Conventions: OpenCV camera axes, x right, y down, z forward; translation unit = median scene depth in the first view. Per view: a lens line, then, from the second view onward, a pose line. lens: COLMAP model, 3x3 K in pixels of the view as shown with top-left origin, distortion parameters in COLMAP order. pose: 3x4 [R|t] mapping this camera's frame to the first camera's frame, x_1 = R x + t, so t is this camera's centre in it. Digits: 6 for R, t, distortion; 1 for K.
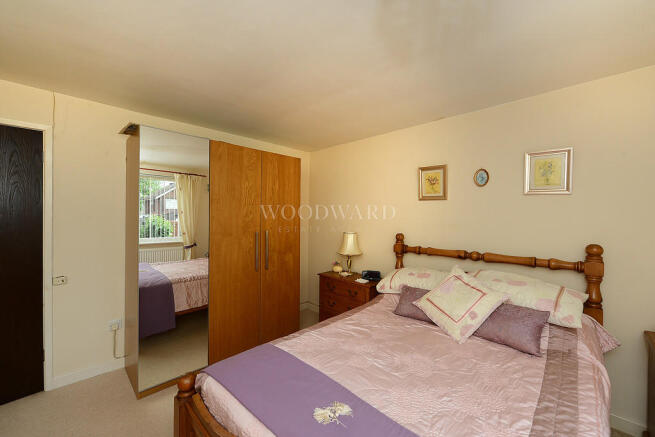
lens RADIAL K [[258.1, 0, 327.4], [0, 258.1, 219.2], [0, 0, 1]] dist [-0.000059, 0.000025]
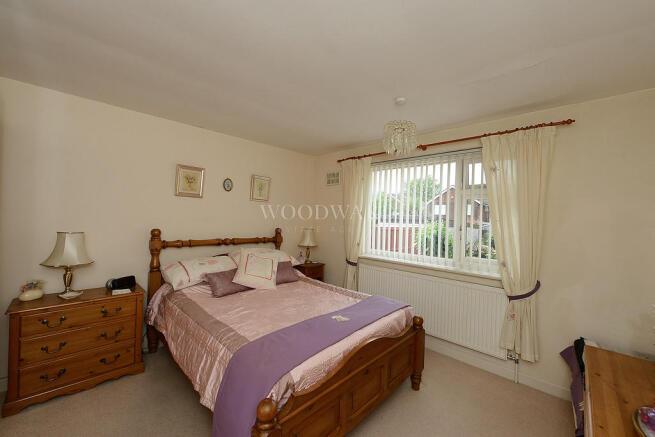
lens RADIAL K [[258.1, 0, 327.4], [0, 258.1, 218.1], [0, 0, 1]] dist [-0.000059, 0.000025]
pose [[-0.001050, -0.009950, 0.999950, -0.723367], [-0.022625, 0.999695, 0.009924, -0.007836], [-0.999743, -0.022613, -0.001275, 0.422665]]
